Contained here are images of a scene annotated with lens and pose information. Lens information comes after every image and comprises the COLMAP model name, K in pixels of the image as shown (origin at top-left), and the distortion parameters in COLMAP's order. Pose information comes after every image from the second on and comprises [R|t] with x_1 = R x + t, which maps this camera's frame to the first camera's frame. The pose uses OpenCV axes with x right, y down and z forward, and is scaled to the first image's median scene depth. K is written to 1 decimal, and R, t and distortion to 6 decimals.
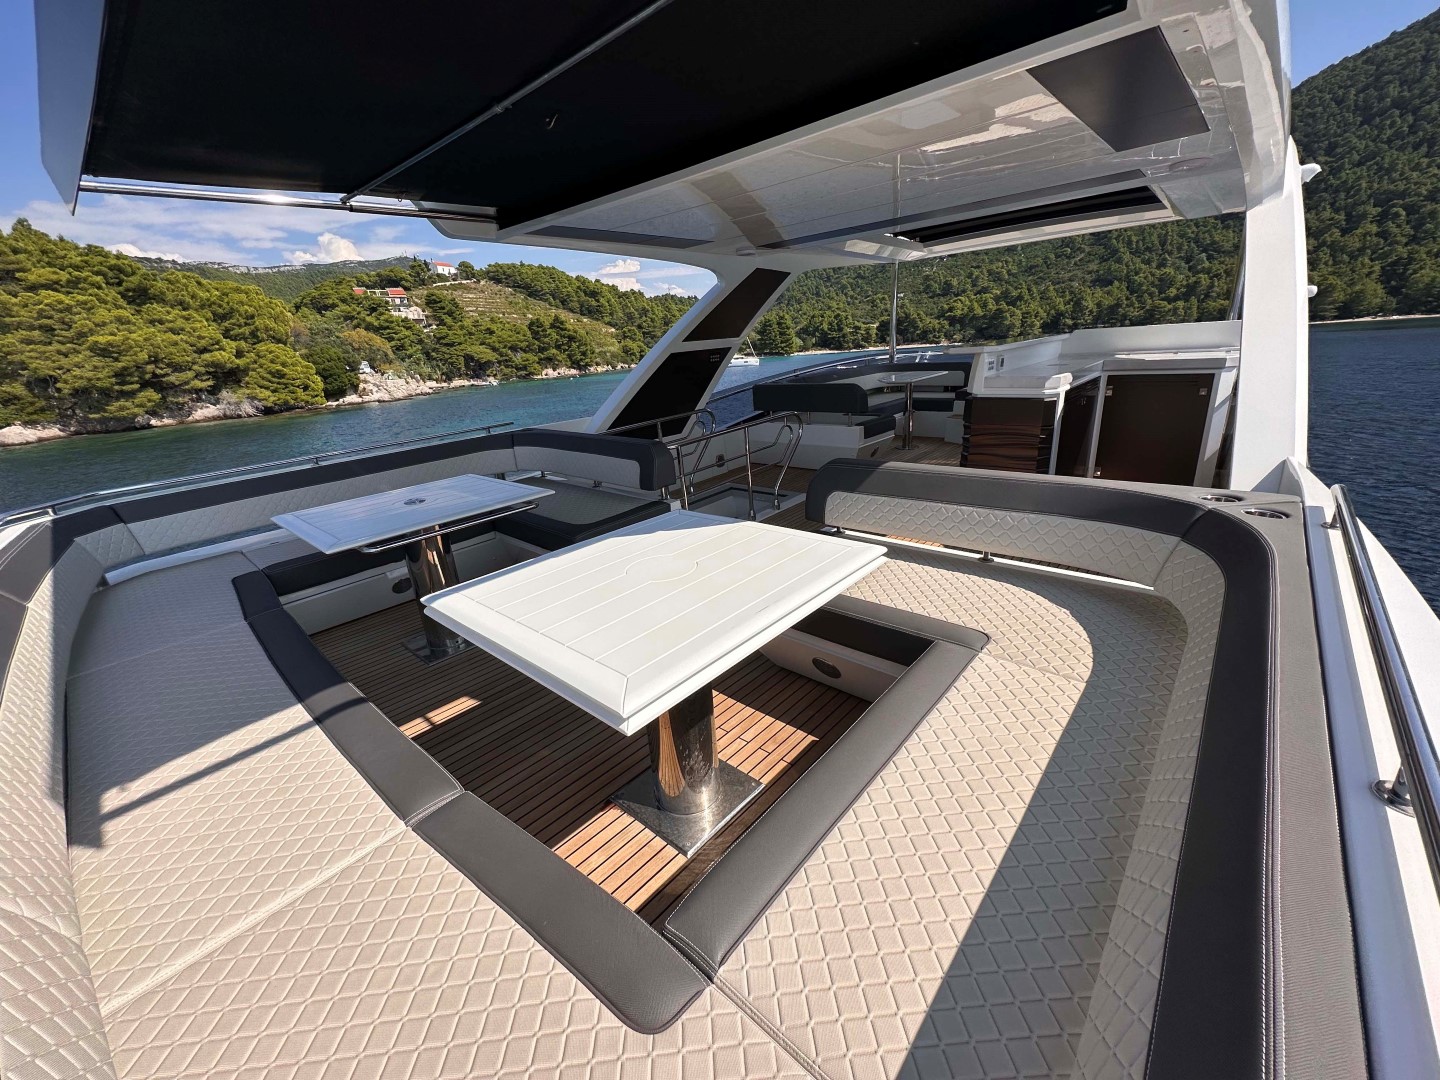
lens RADIAL K [[576.6, 0, 717.3], [0, 576.6, 537.4], [0, 0, 1]] dist [-0.001148, 0.000325]
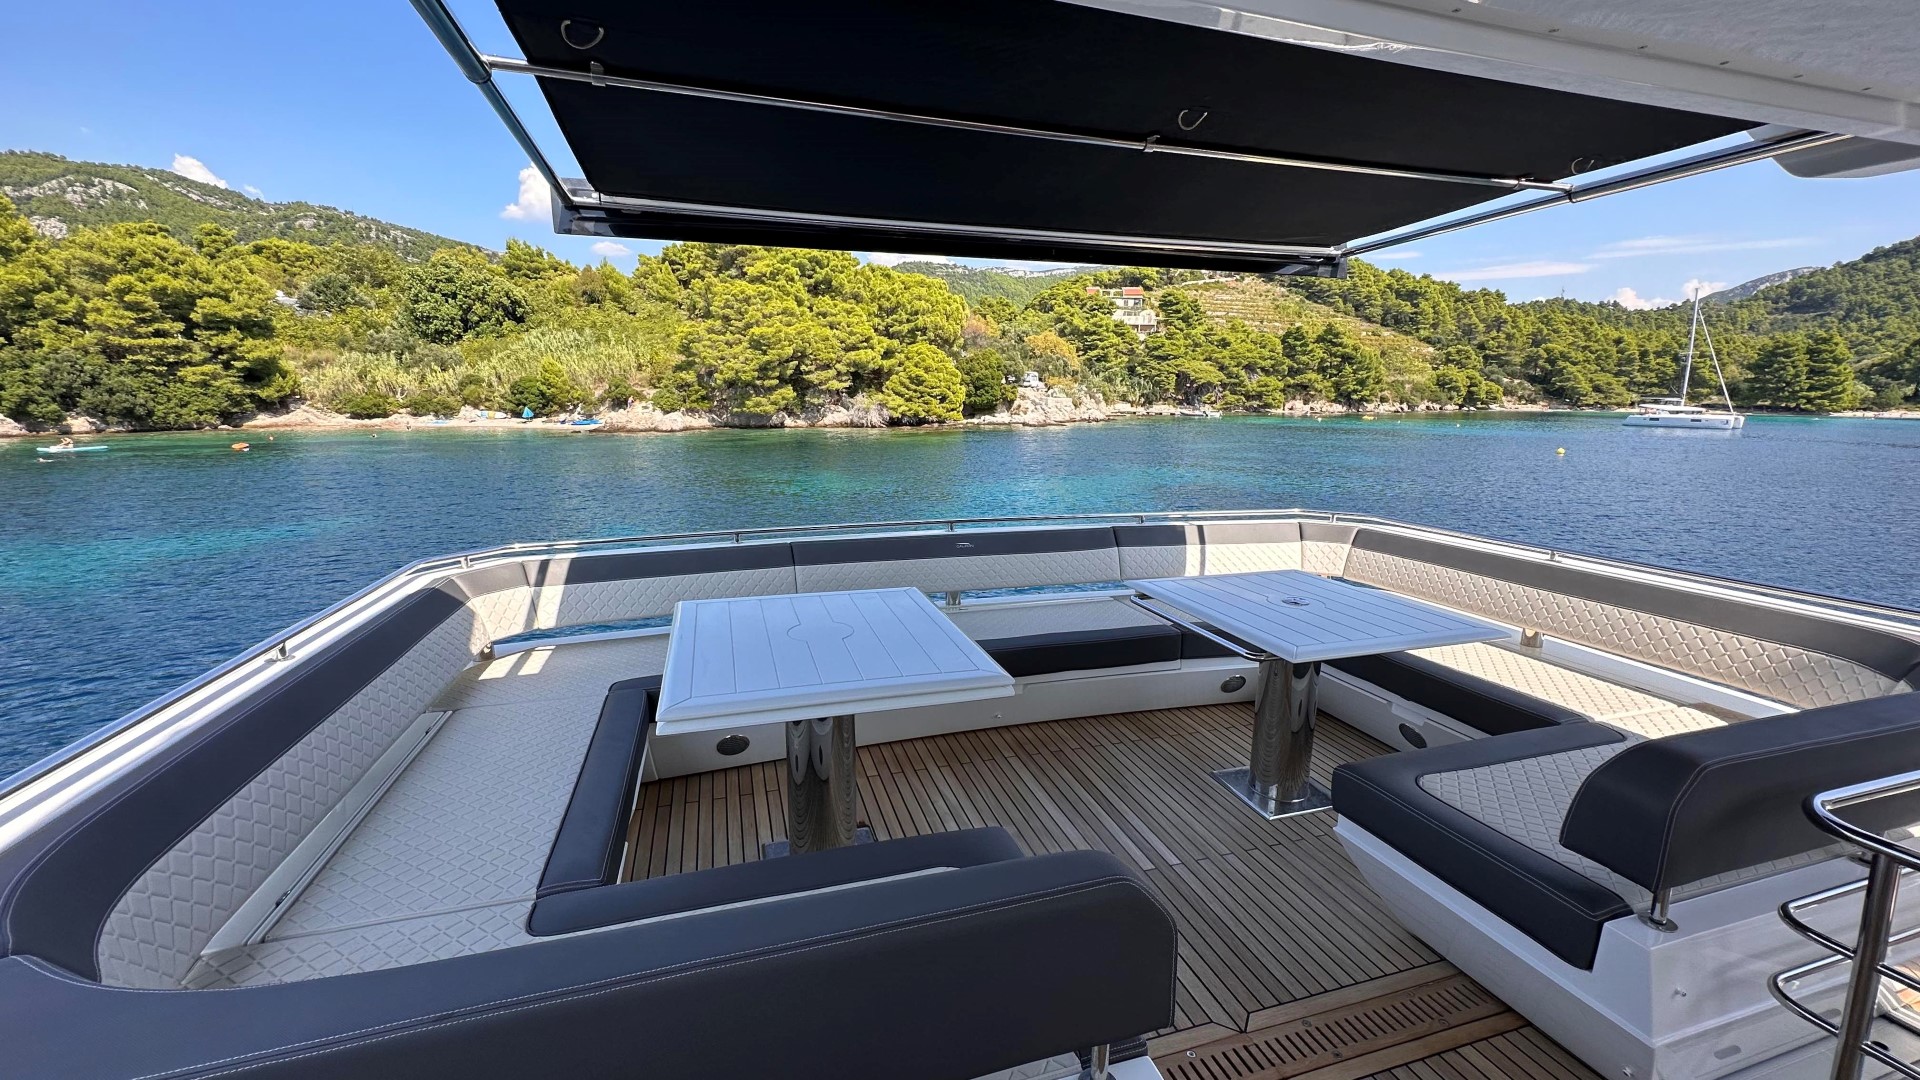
lens RADIAL K [[764.9, 0, 961.3], [0, 764.9, 535.6], [0, 0, 1]] dist [-0.004072, 0.000665]
pose [[0.748179, 0.195848, -0.633934, 0.007441], [-0.258588, 0.965964, -0.006764, -0.034891], [0.611032, 0.168988, 0.773358, 0.104156]]
